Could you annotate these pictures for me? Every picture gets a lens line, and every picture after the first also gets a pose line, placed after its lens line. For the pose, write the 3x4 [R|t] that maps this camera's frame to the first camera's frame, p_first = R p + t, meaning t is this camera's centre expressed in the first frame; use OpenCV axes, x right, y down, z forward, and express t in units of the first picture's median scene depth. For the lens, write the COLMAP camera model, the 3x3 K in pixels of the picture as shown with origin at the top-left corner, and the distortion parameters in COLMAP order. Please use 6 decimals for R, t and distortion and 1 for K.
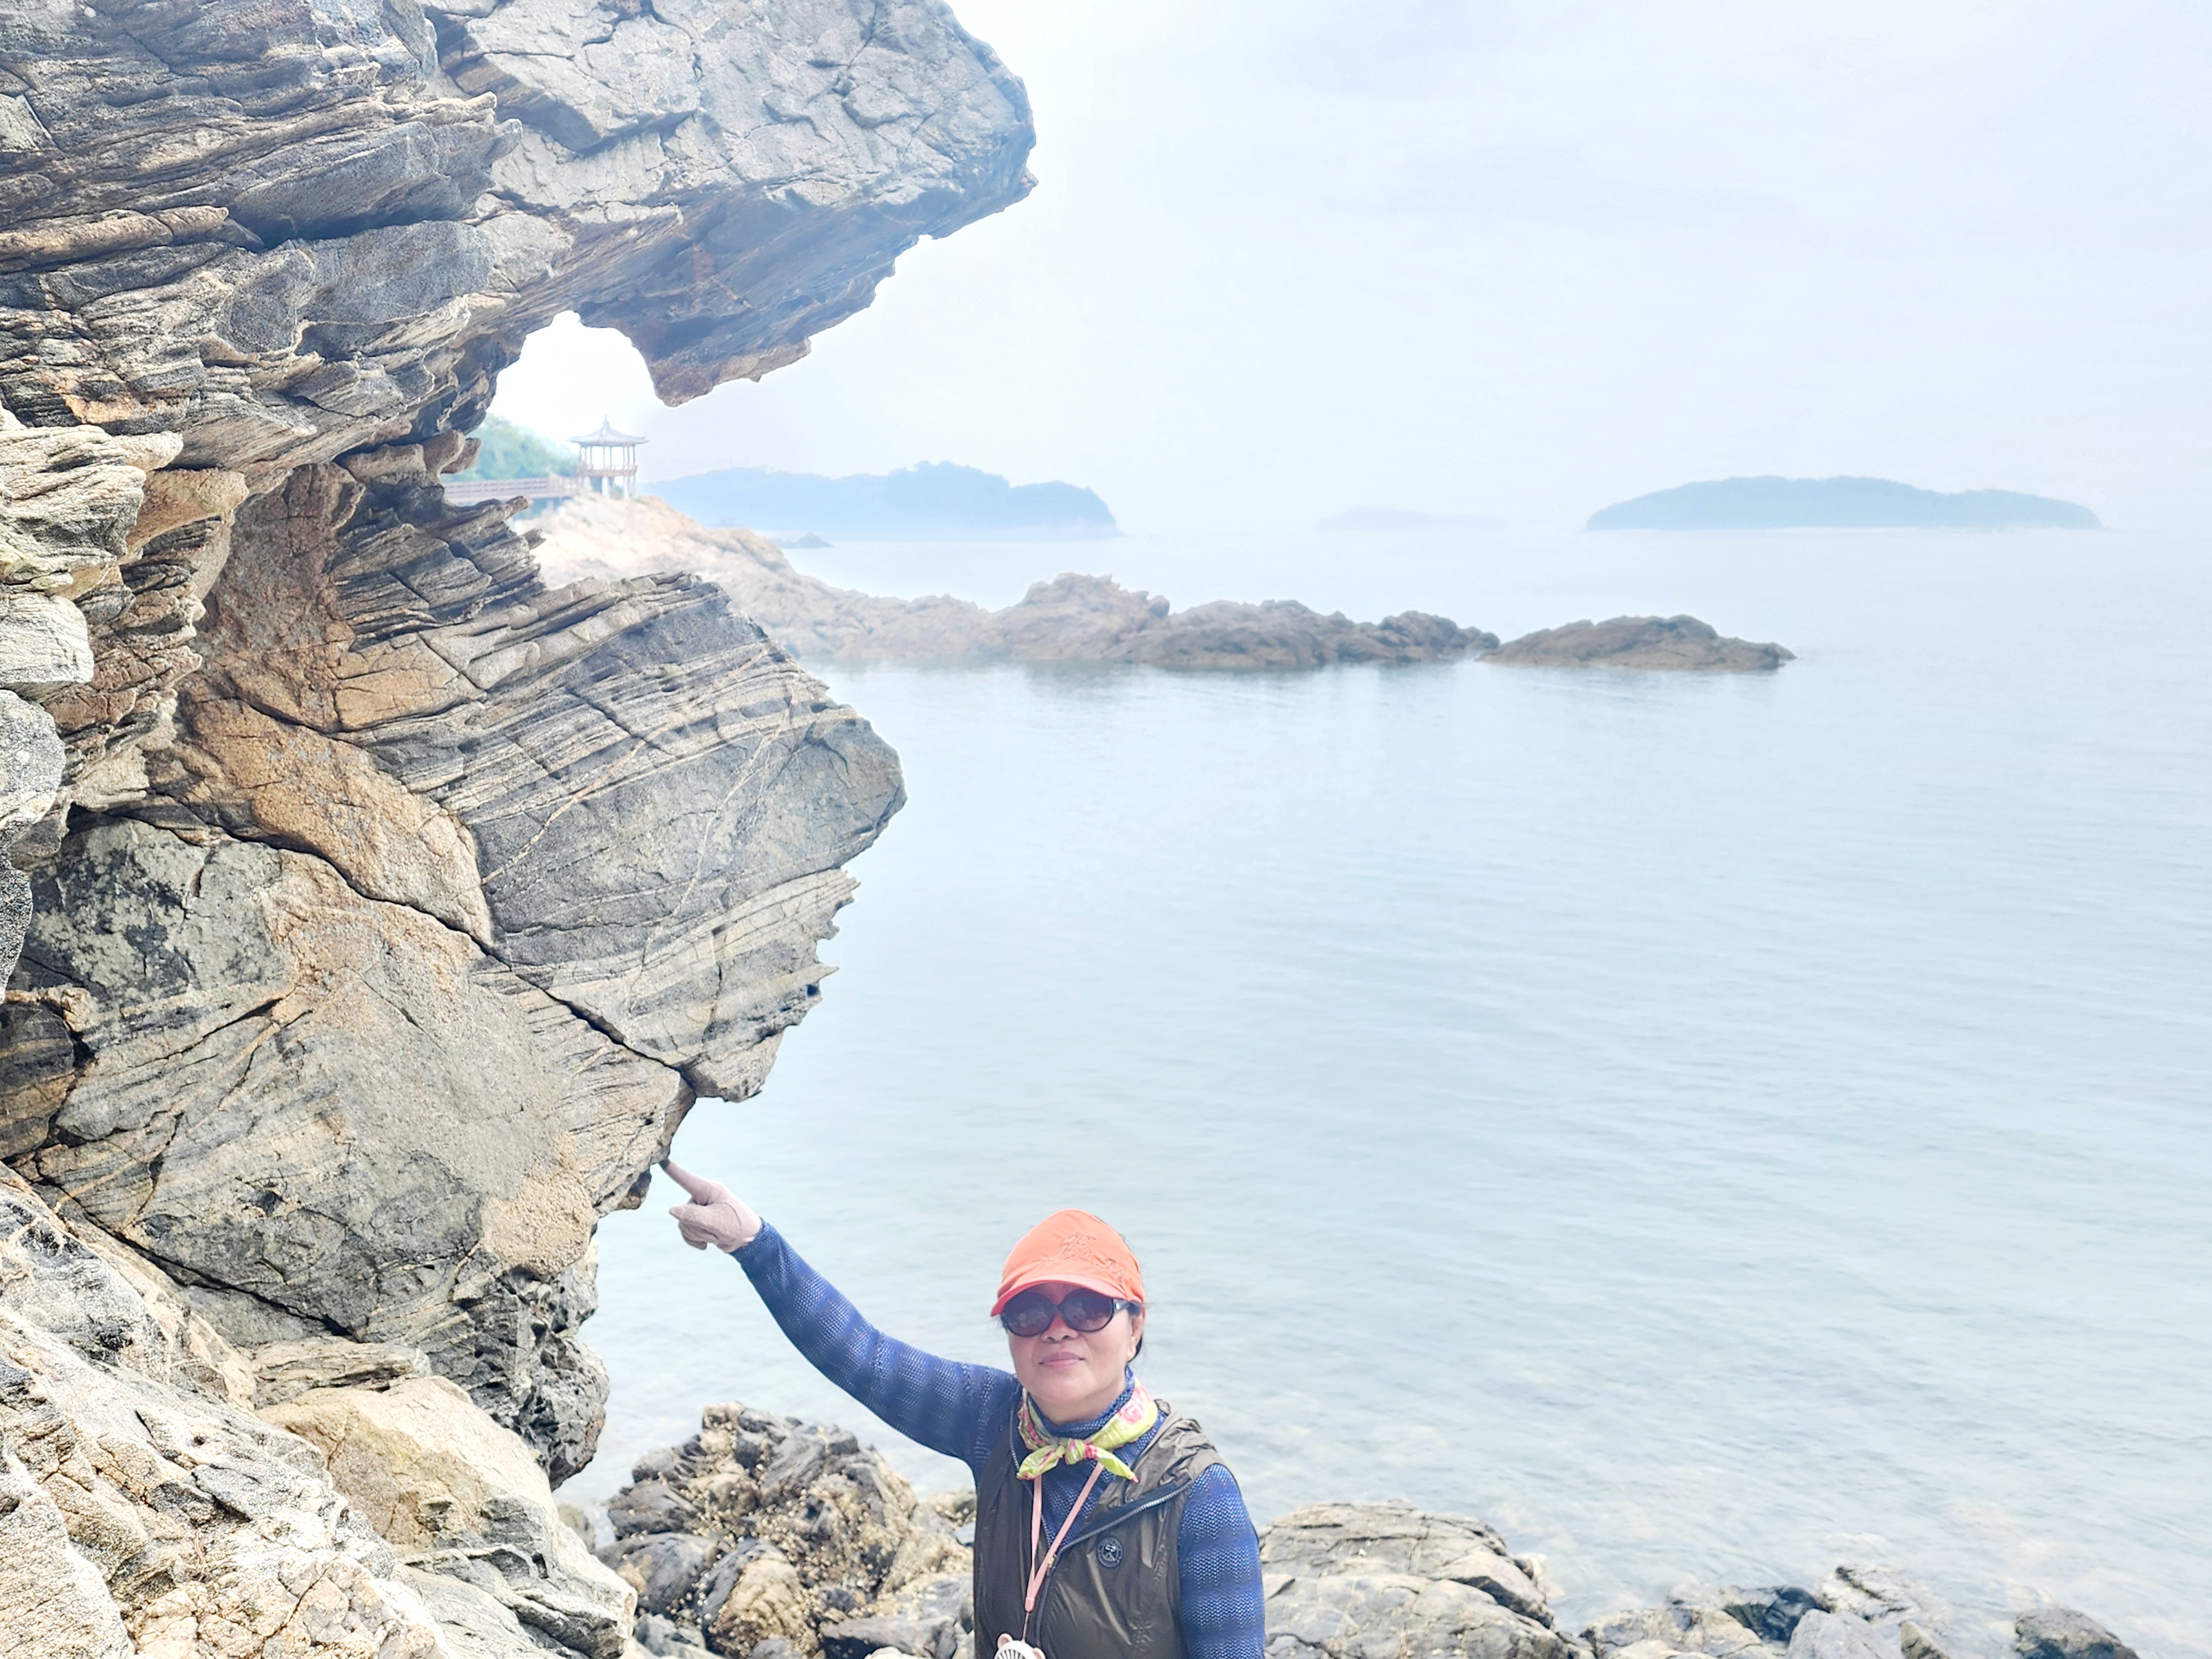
lens RADIAL K [[2167.0, 0, 1128.1], [0, 2167.0, 829.0], [0, 0, 1]] dist [0.045538, 0.000000]
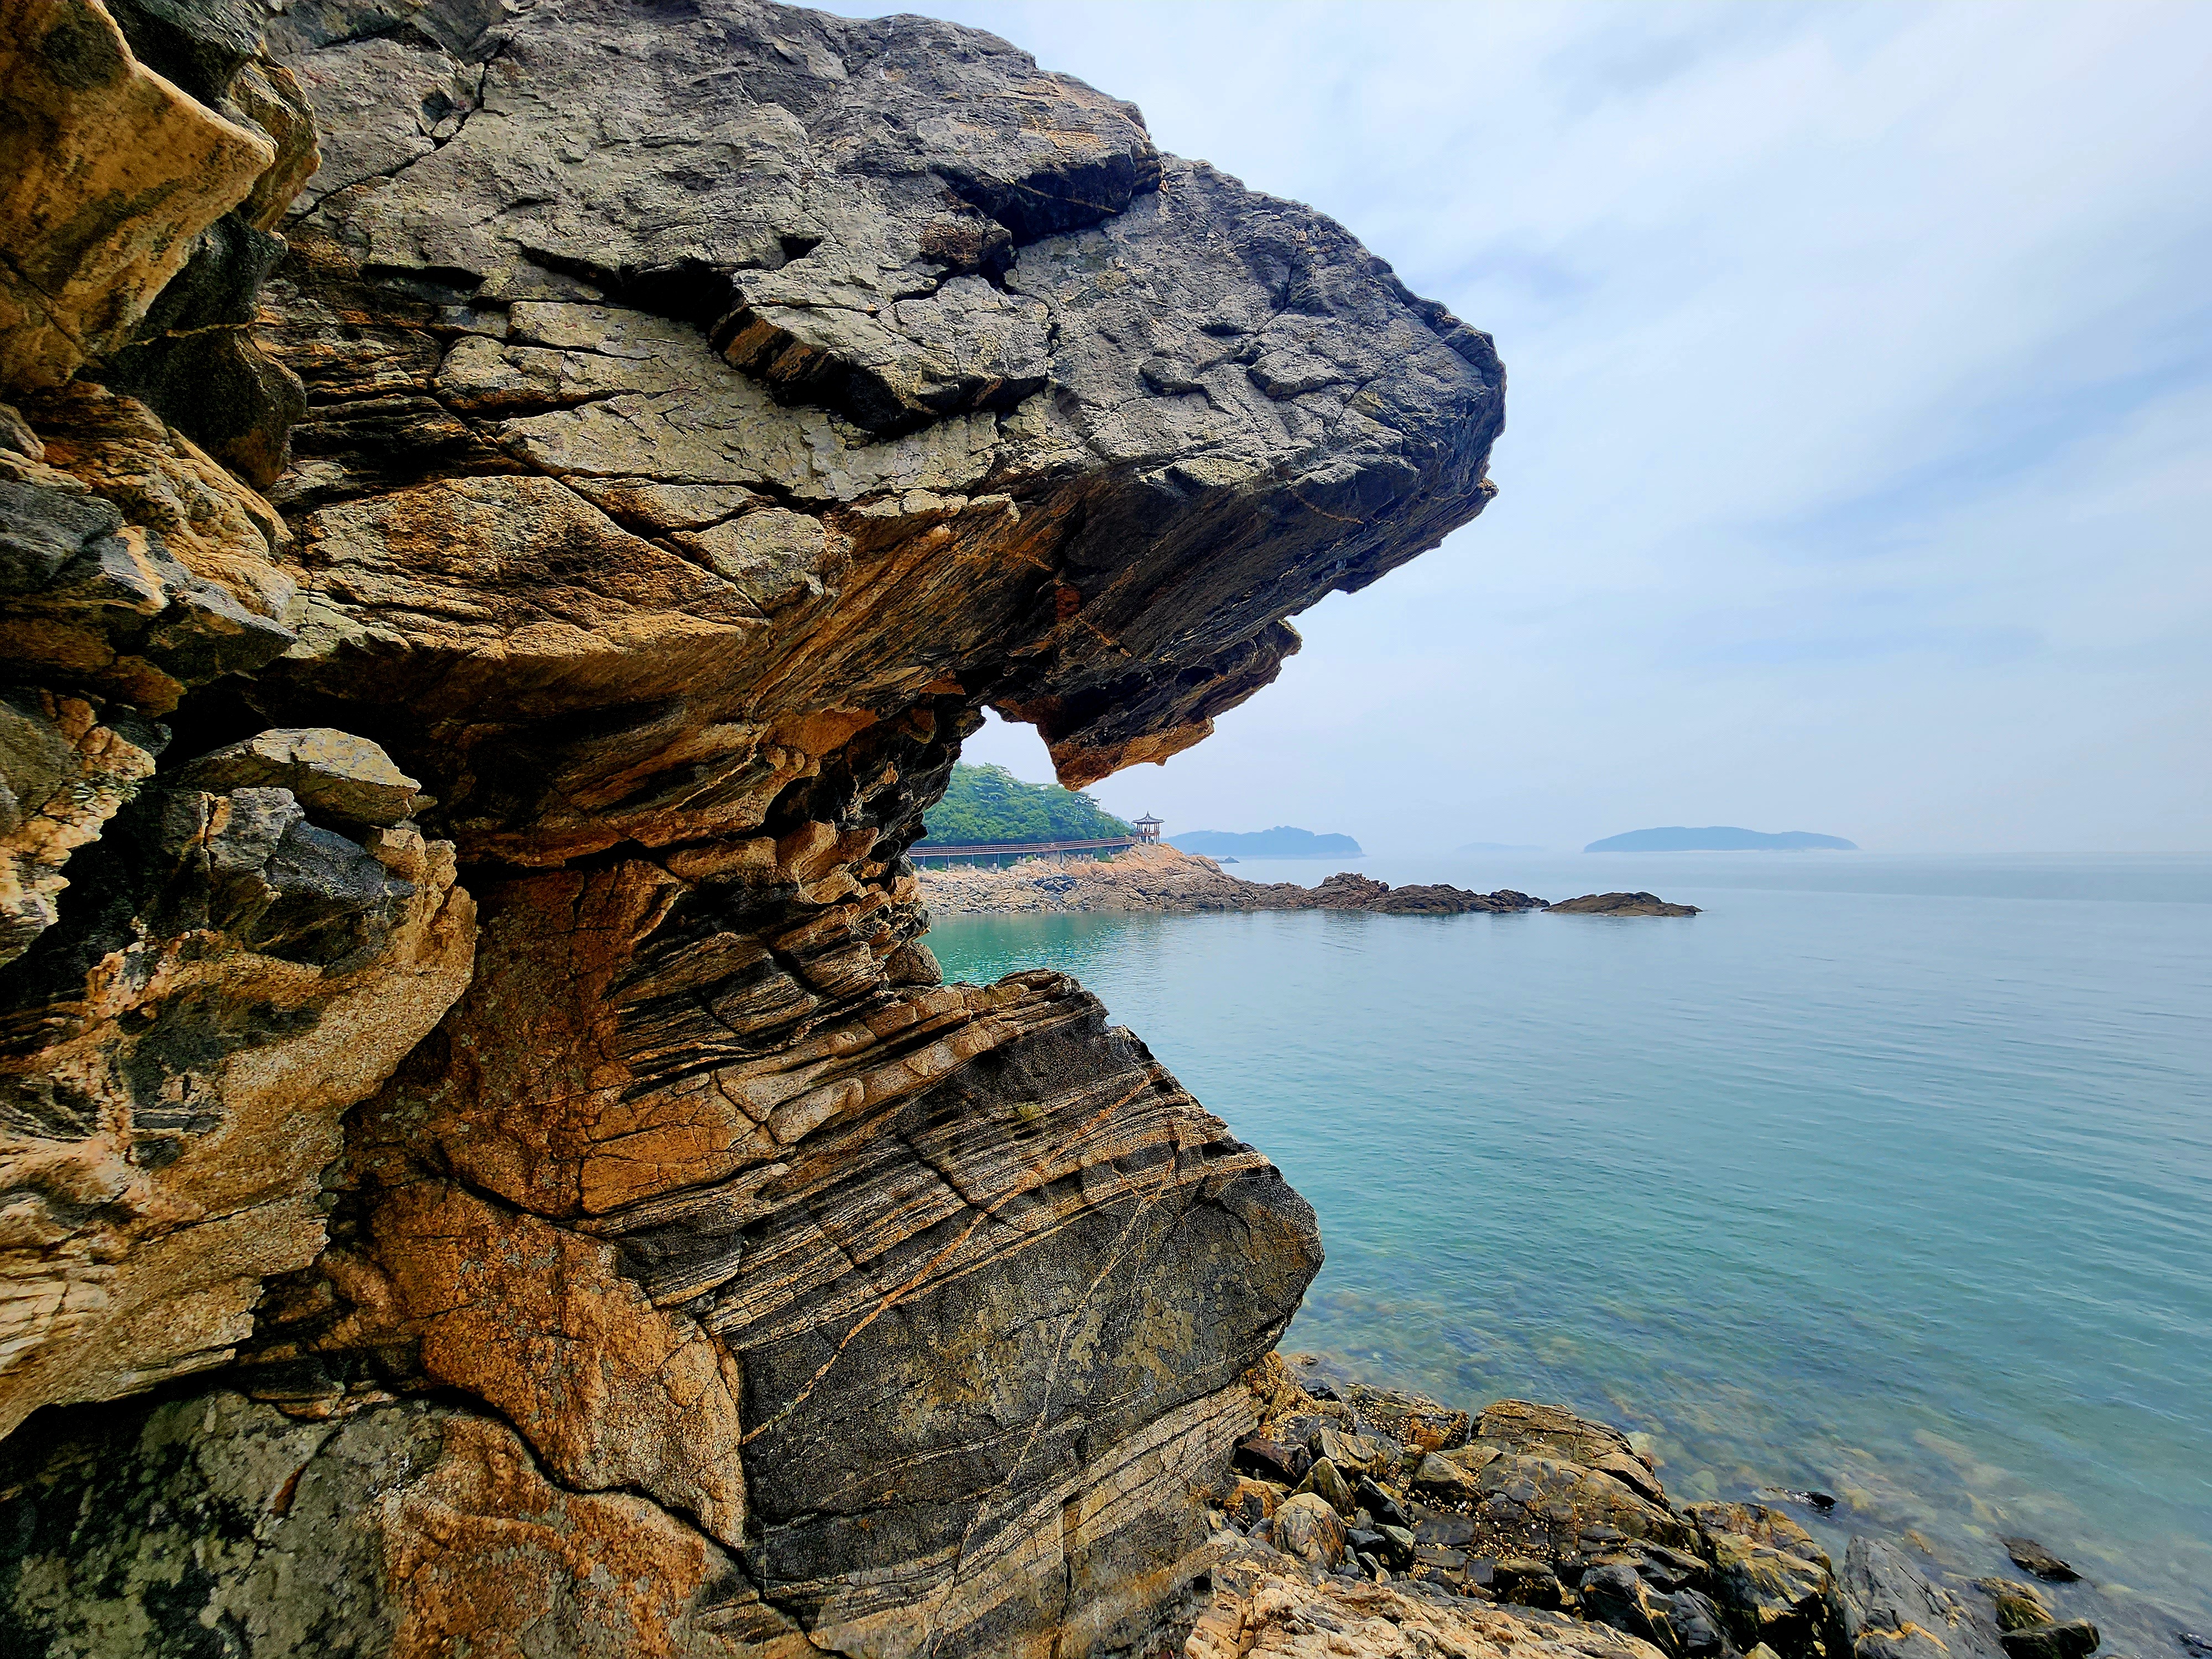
lens RADIAL K [[913.0, 0, 1115.0], [0, 913.0, 824.2], [0, 0, 1]] dist [-0.003328, 0.001269]
pose [[0.963887, -0.020940, -0.265489, -0.094364], [-0.024420, 0.985754, -0.166409, -0.127936], [0.265191, 0.166882, 0.949644, 0.711177]]
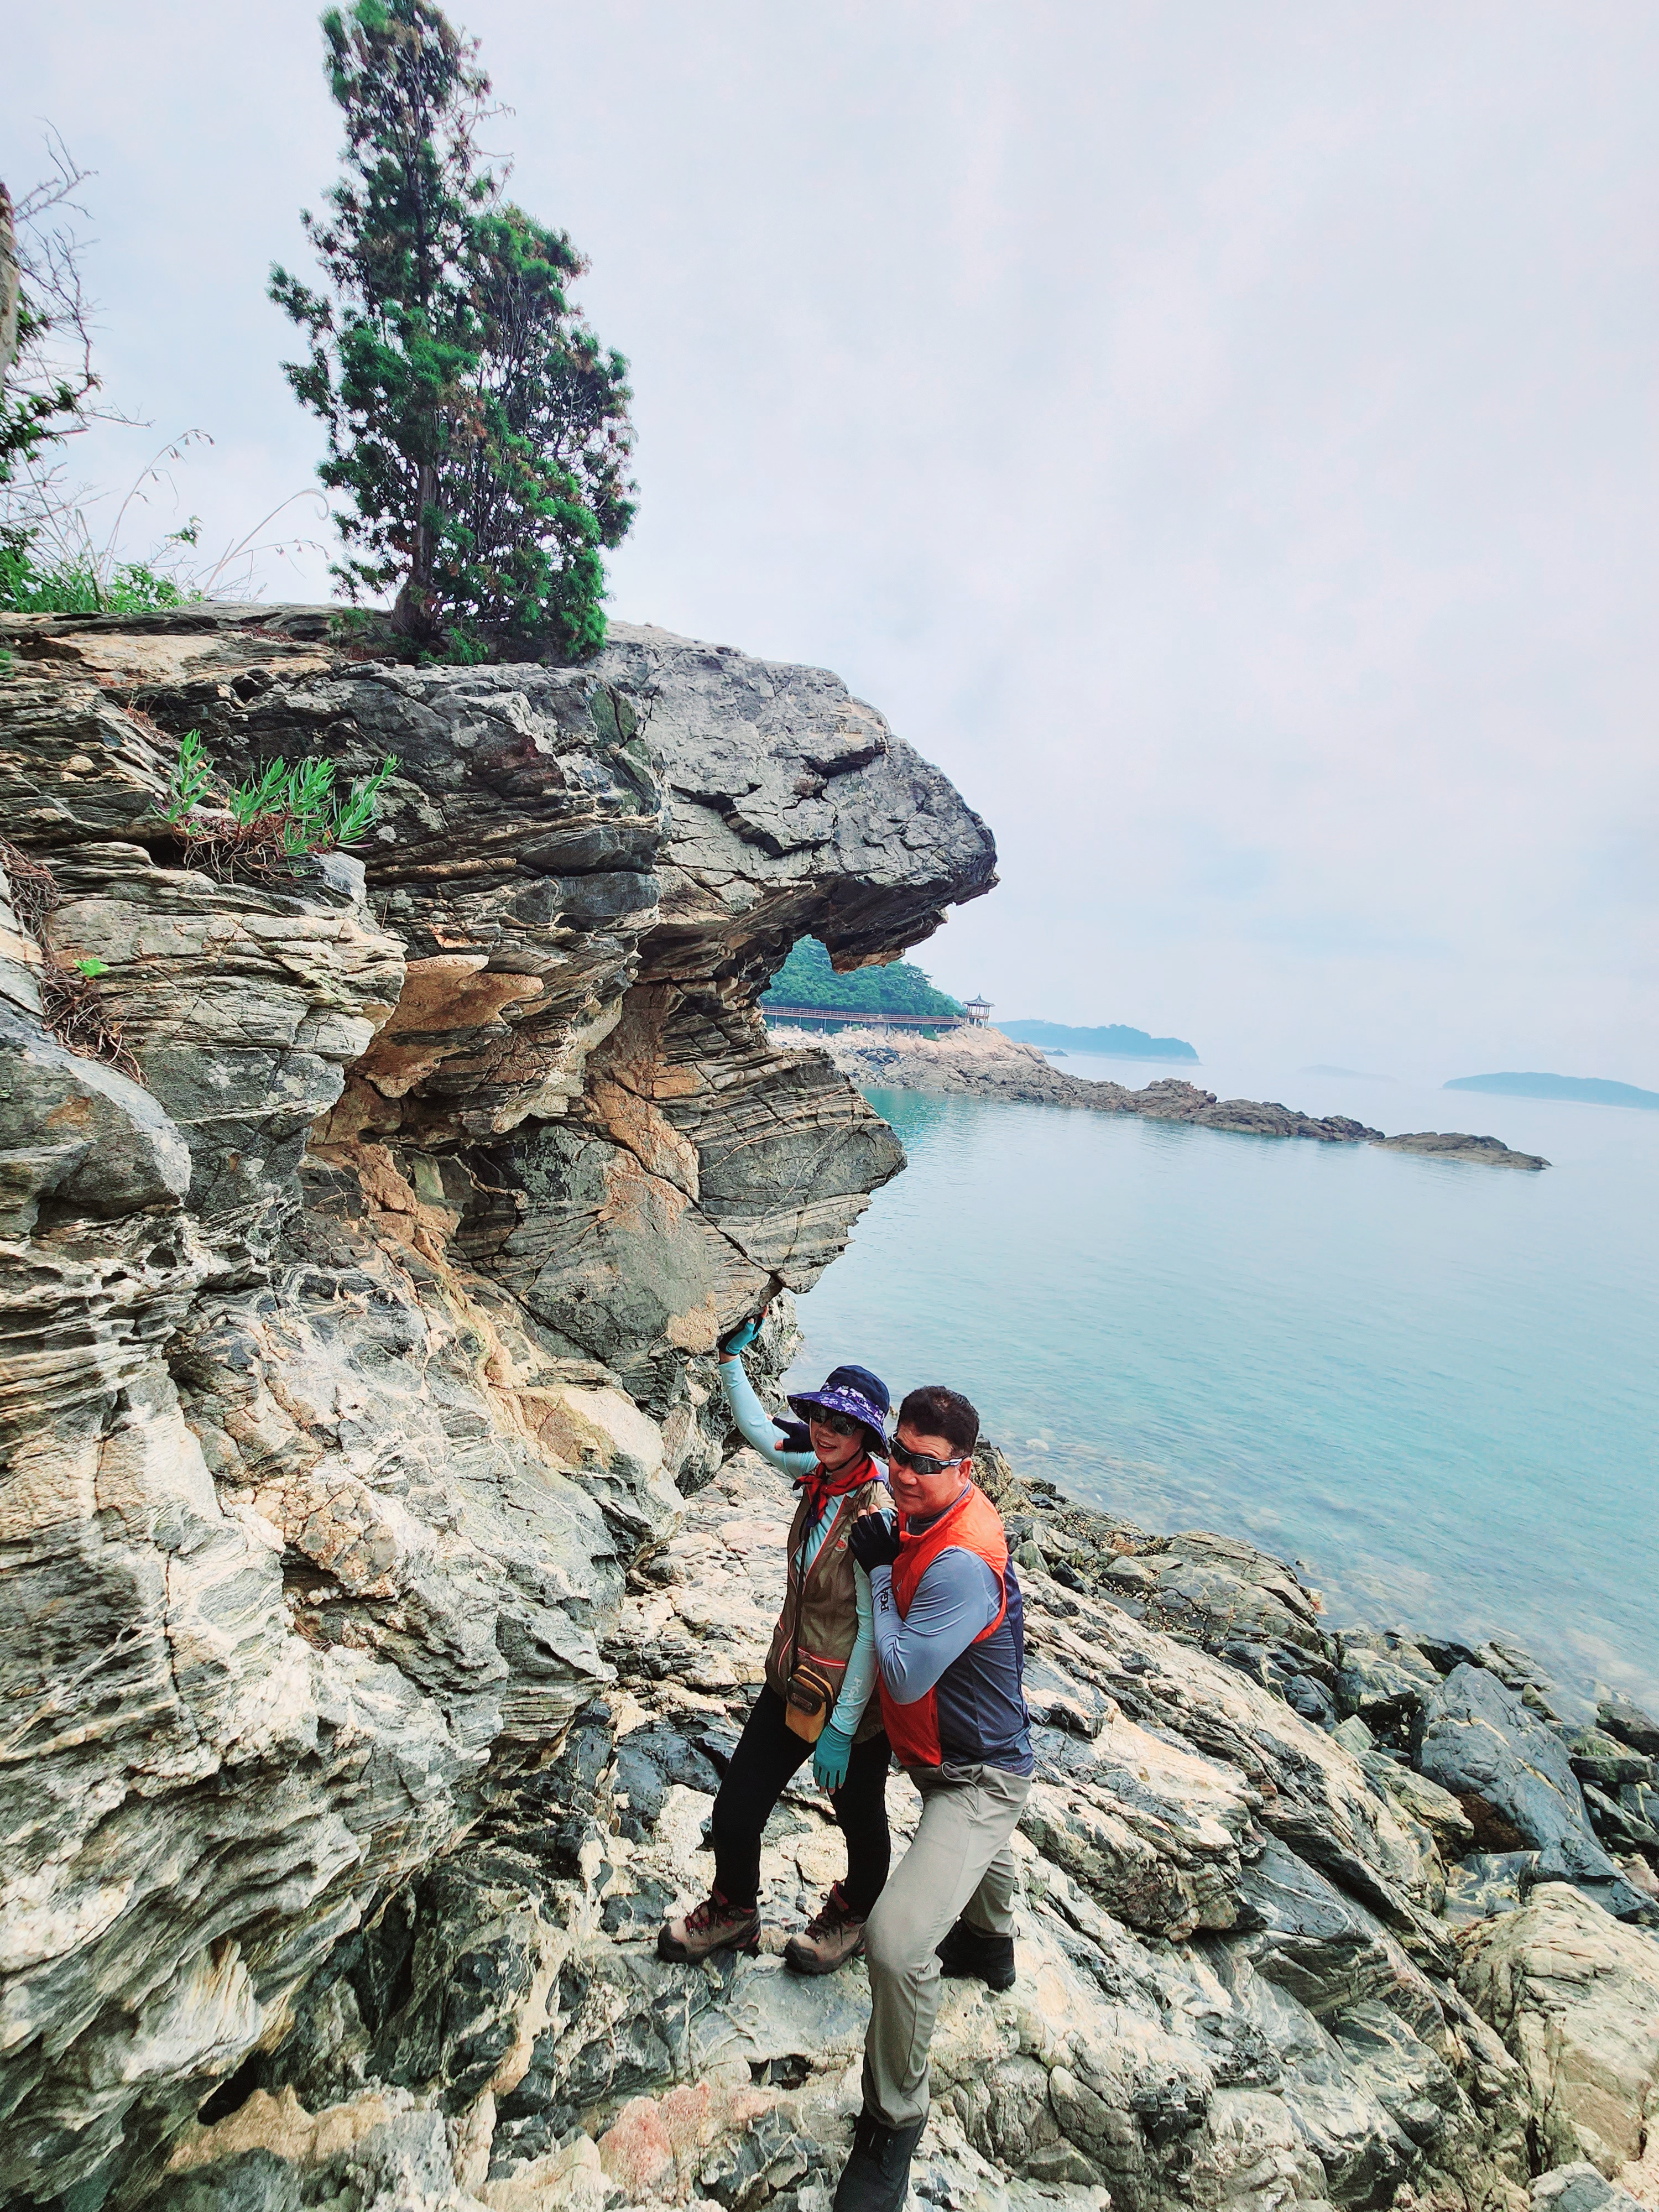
lens RADIAL K [[913.0, 0, 844.4], [0, 913.0, 1116.2], [0, 0, 1]] dist [-0.003328, 0.001269]
pose [[0.924204, 0.131802, -0.358434, 0.171903], [-0.152348, 0.987885, -0.029560, -0.028943], [0.350196, 0.081926, 0.933087, 0.167251]]
